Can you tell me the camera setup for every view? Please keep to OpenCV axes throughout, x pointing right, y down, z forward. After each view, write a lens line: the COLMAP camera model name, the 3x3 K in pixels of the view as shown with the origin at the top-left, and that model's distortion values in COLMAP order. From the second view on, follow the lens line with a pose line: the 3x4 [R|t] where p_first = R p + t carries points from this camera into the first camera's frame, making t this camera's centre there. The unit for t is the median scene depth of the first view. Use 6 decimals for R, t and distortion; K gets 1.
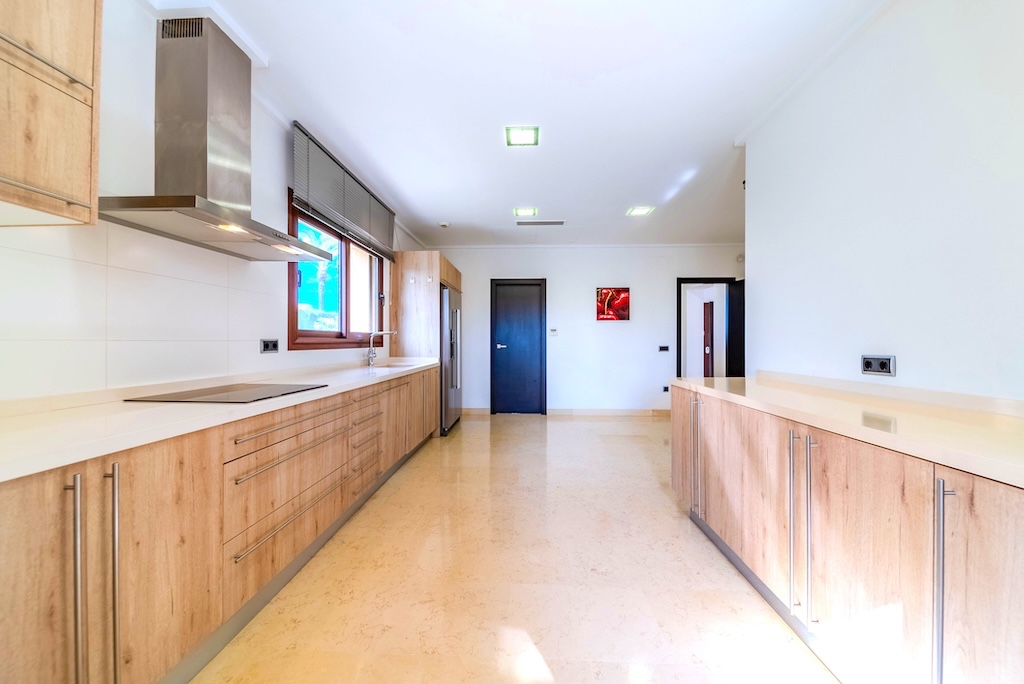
lens RADIAL K [[366.1, 0, 514.3], [0, 366.1, 340.8], [0, 0, 1]] dist [0.000670, -0.000993]
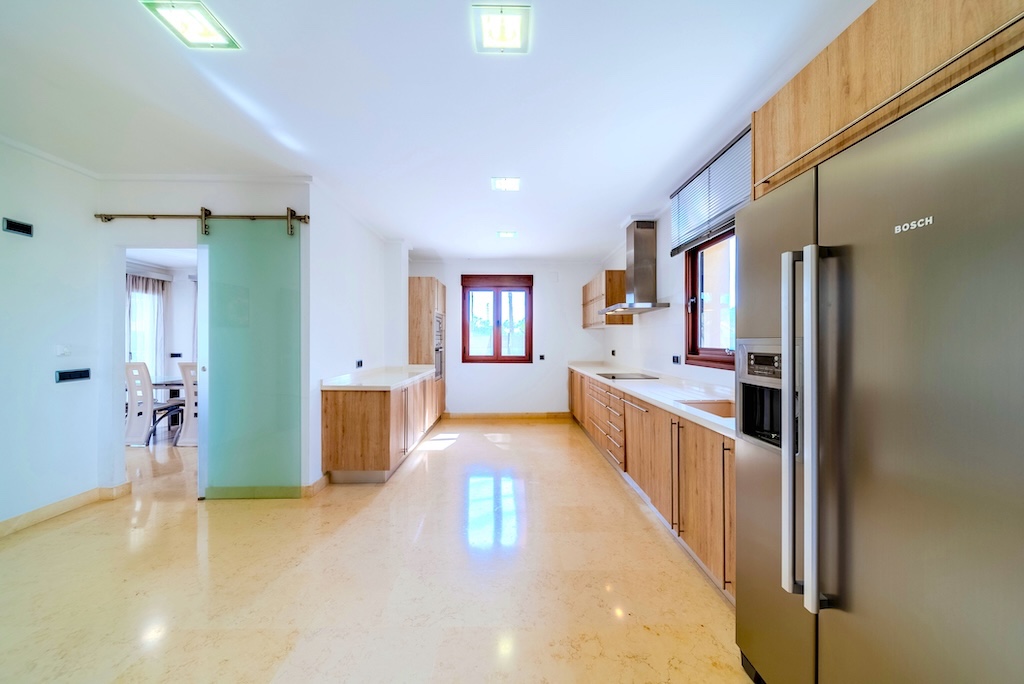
lens RADIAL K [[366.1, 0, 506.0], [0, 366.1, 342.4], [0, 0, 1]] dist [0.000670, -0.000993]
pose [[-0.998924, -0.002820, -0.046282, 0.075067], [-0.002711, 0.999993, -0.002425, -0.043925], [0.046289, -0.002297, -0.998925, 2.169296]]
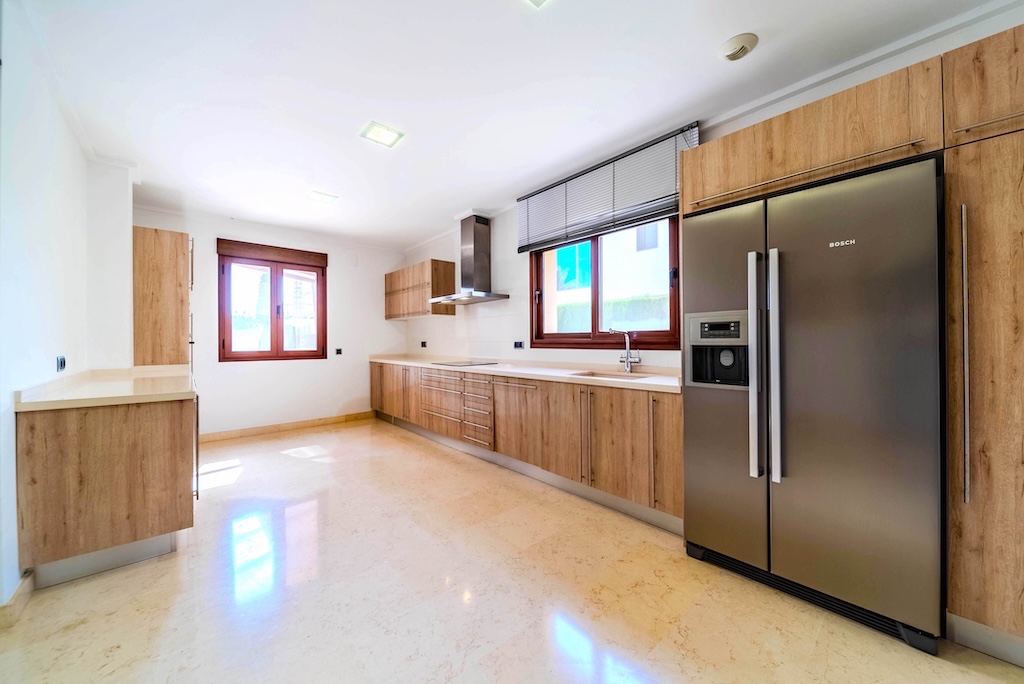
lens RADIAL K [[366.1, 0, 512.4], [0, 366.1, 341.5], [0, 0, 1]] dist [0.000670, -0.000993]
pose [[-0.723314, 0.003667, -0.690509, 0.449641], [0.006159, 0.999980, -0.001141, 0.000694], [0.690492, -0.005078, -0.723323, 1.945425]]
